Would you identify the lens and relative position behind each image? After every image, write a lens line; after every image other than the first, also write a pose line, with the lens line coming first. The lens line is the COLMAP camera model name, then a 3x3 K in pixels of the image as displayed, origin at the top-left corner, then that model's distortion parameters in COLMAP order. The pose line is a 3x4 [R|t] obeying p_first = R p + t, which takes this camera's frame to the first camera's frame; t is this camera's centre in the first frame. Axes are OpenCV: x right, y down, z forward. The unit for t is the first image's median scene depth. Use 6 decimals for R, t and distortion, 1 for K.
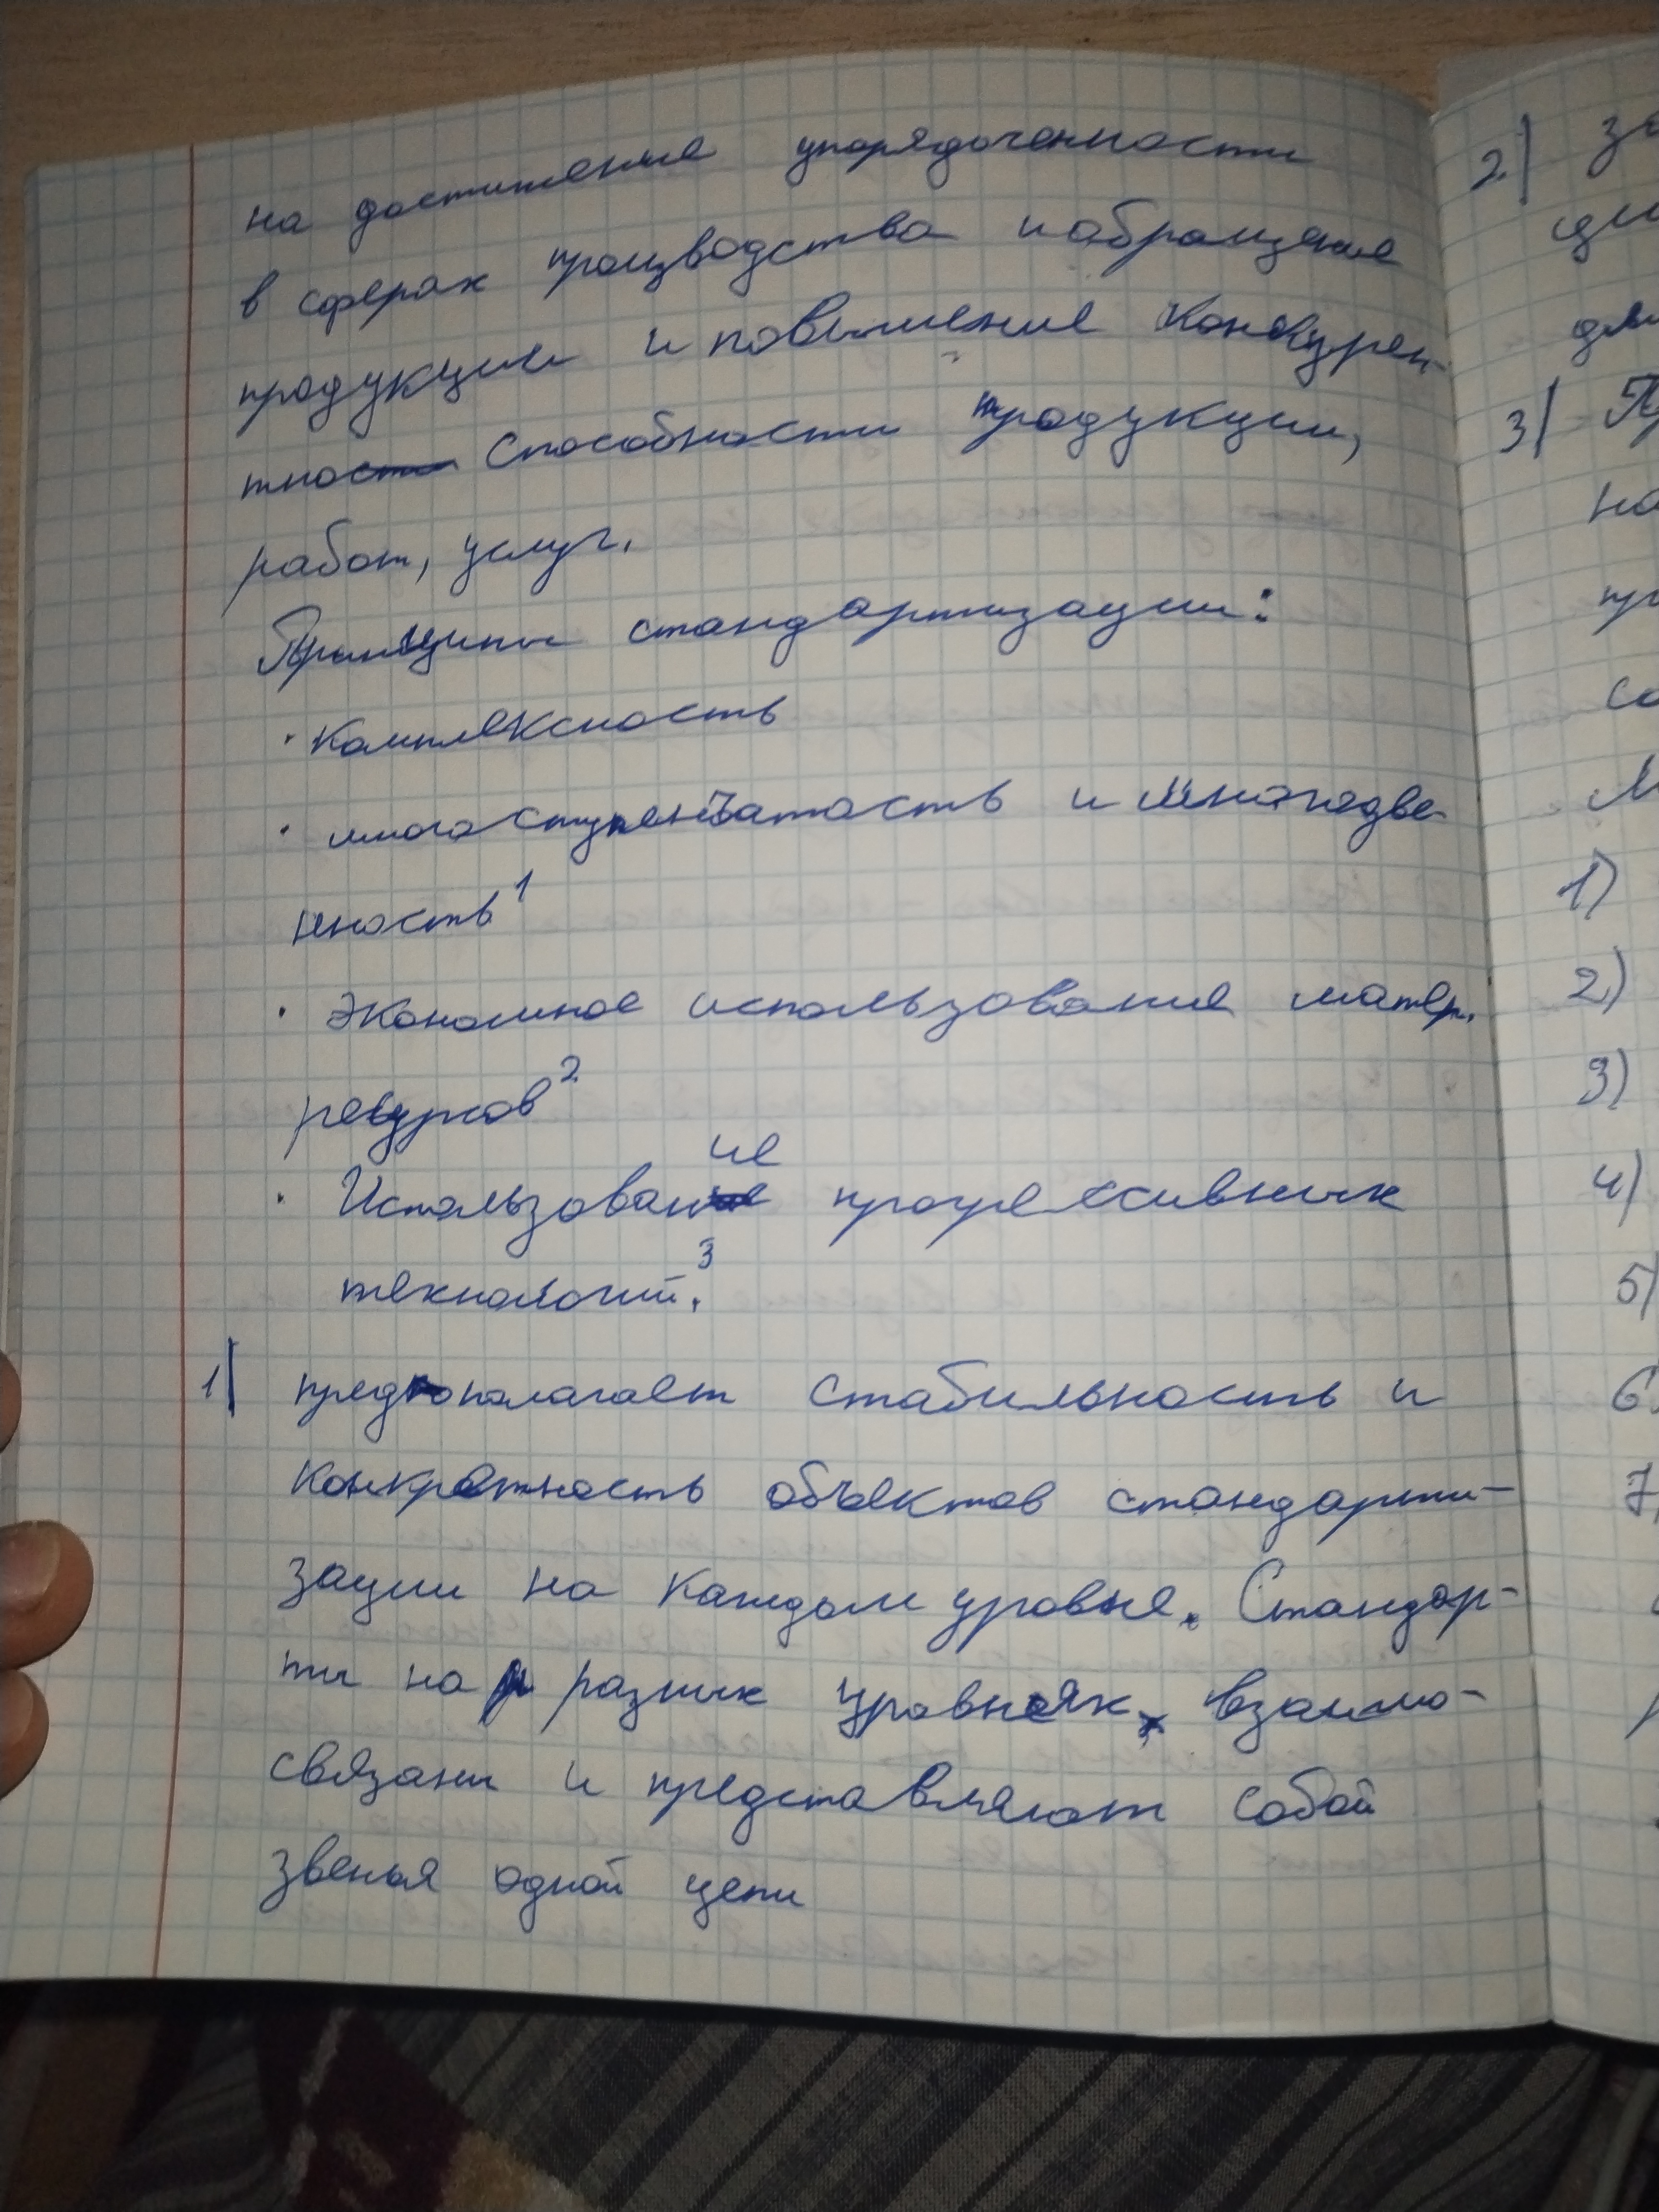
lens RADIAL K [[1684.9, 0, 829.5], [0, 1684.9, 1106.0], [0, 0, 1]] dist [-0.007189, -0.012737]
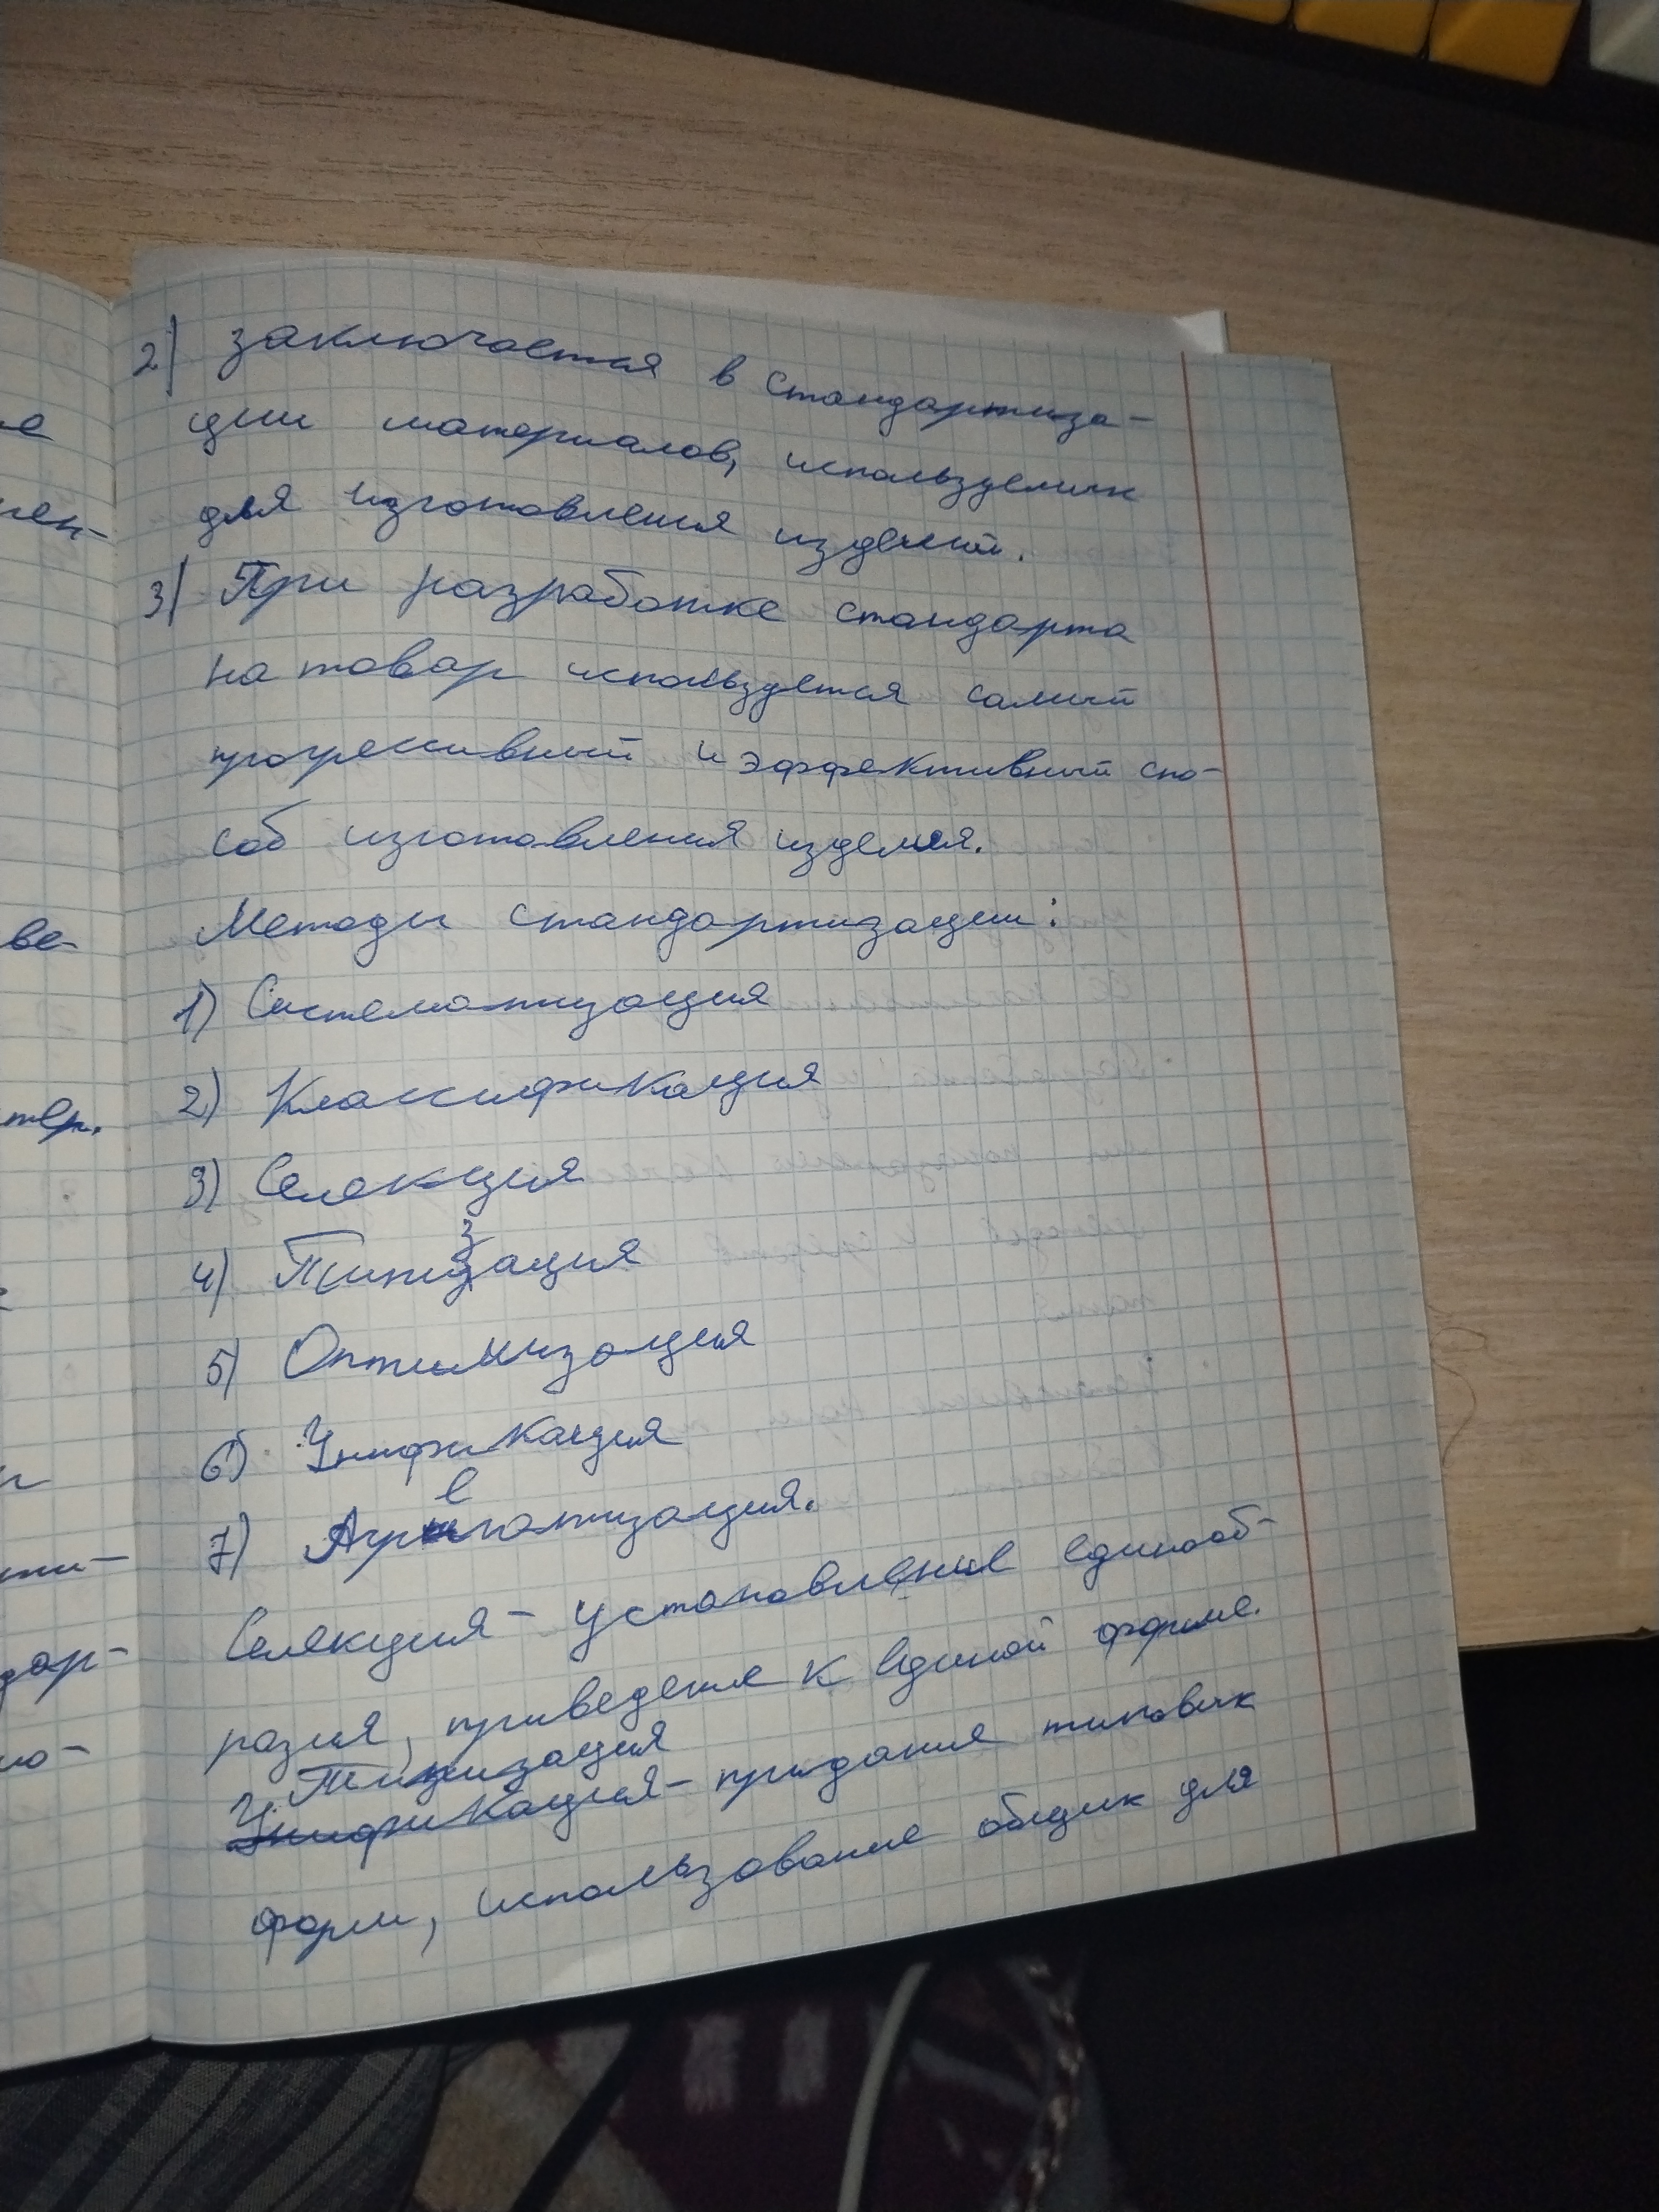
lens RADIAL K [[1684.9, 0, 829.5], [0, 1684.9, 1106.0], [0, 0, 1]] dist [-0.007189, -0.012737]
pose [[0.951546, -0.010789, 0.307318, 0.505074], [0.015457, 0.999799, -0.012760, -0.047380], [-0.307119, 0.016892, 0.951521, -0.196563]]
